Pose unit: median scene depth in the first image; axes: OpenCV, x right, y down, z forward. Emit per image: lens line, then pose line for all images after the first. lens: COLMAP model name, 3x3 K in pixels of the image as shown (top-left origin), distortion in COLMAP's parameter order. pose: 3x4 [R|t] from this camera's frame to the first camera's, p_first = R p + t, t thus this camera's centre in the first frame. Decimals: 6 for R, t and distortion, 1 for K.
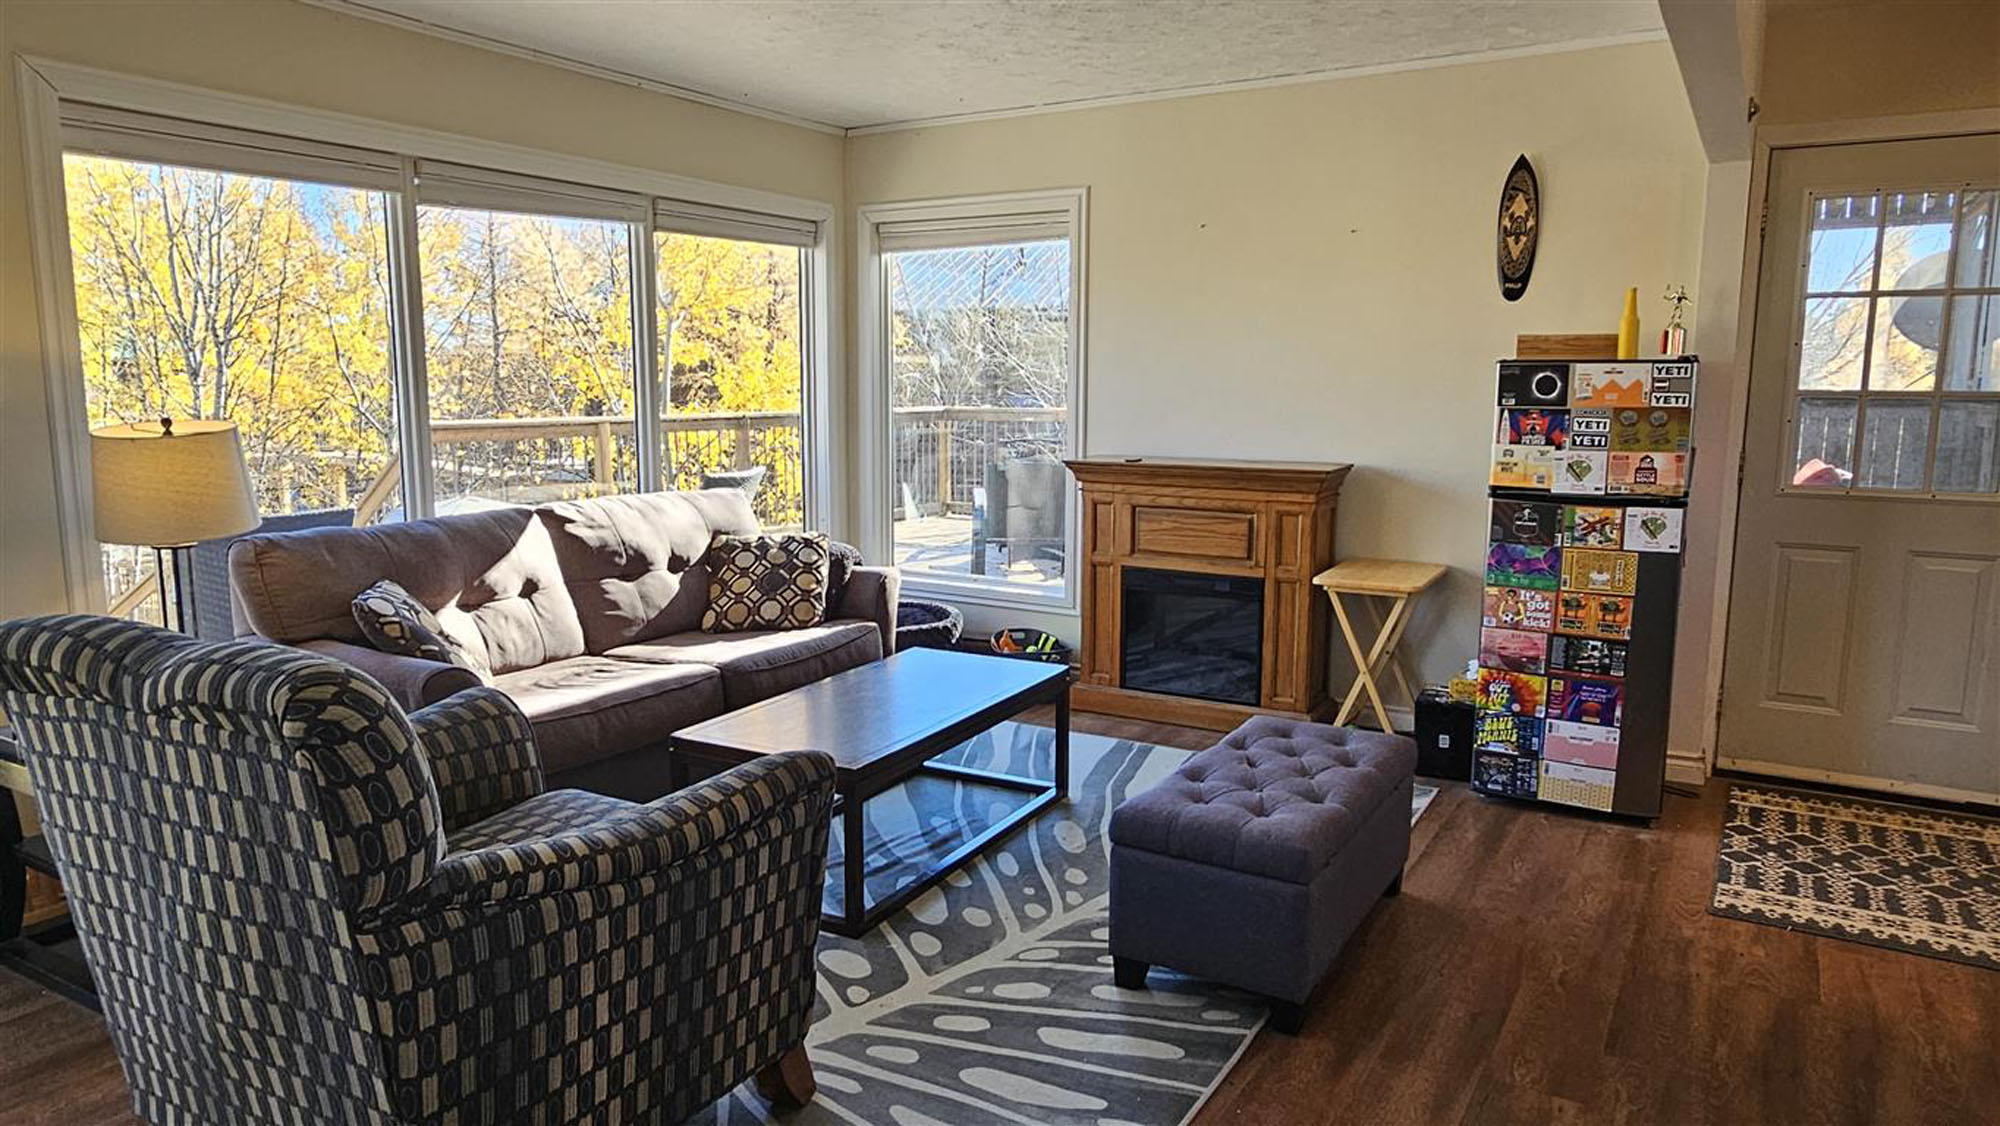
lens RADIAL K [[1274.2, 0, 999.8], [0, 1274.2, 553.5], [0, 0, 1]] dist [-0.000320, -0.001644]
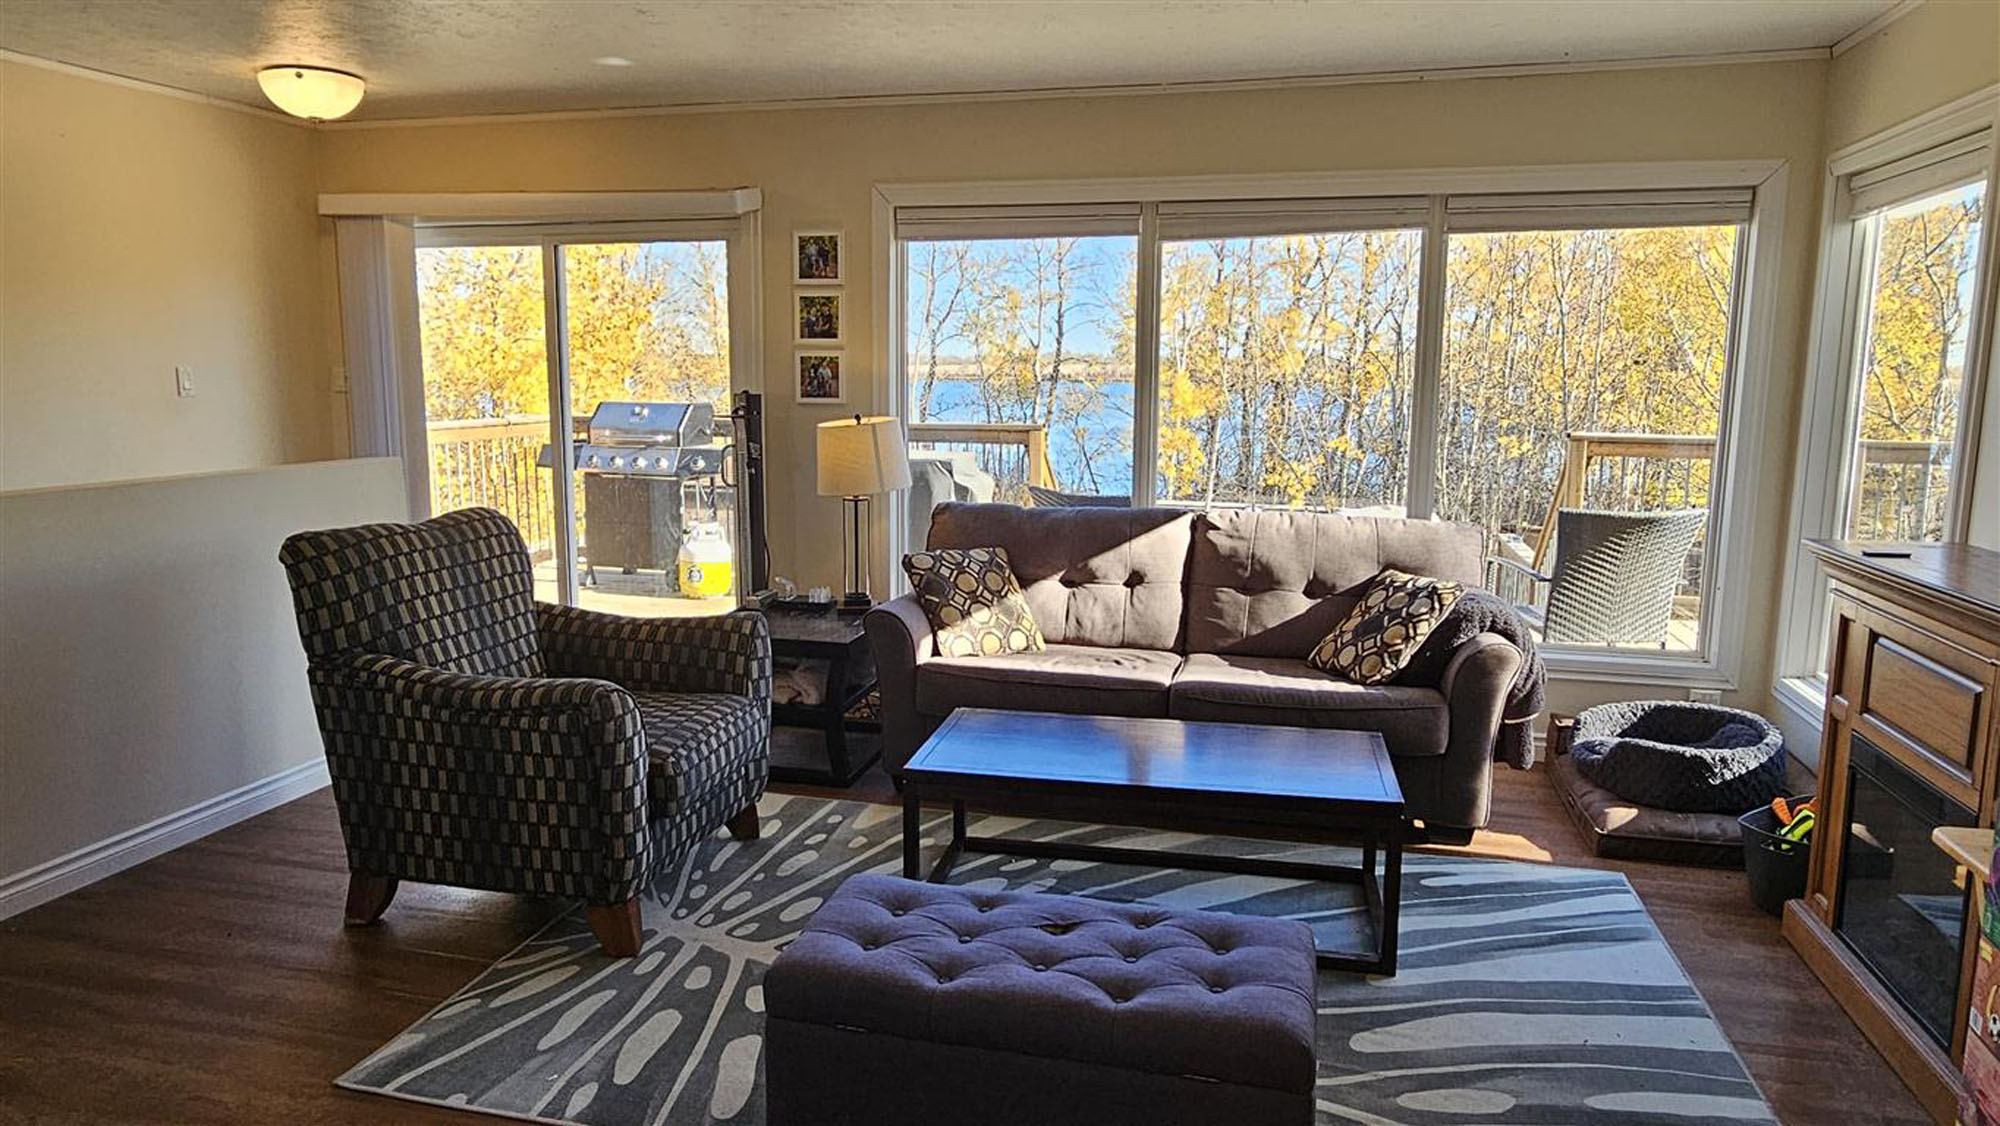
lens RADIAL K [[1274.2, 0, 991.3], [0, 1274.2, 558.6], [0, 0, 1]] dist [-0.000320, -0.001644]
pose [[0.282002, 0.143158, -0.948673, 0.688836], [-0.139643, 0.984400, 0.107038, -0.098033], [0.949197, 0.102291, 0.297594, 0.570993]]
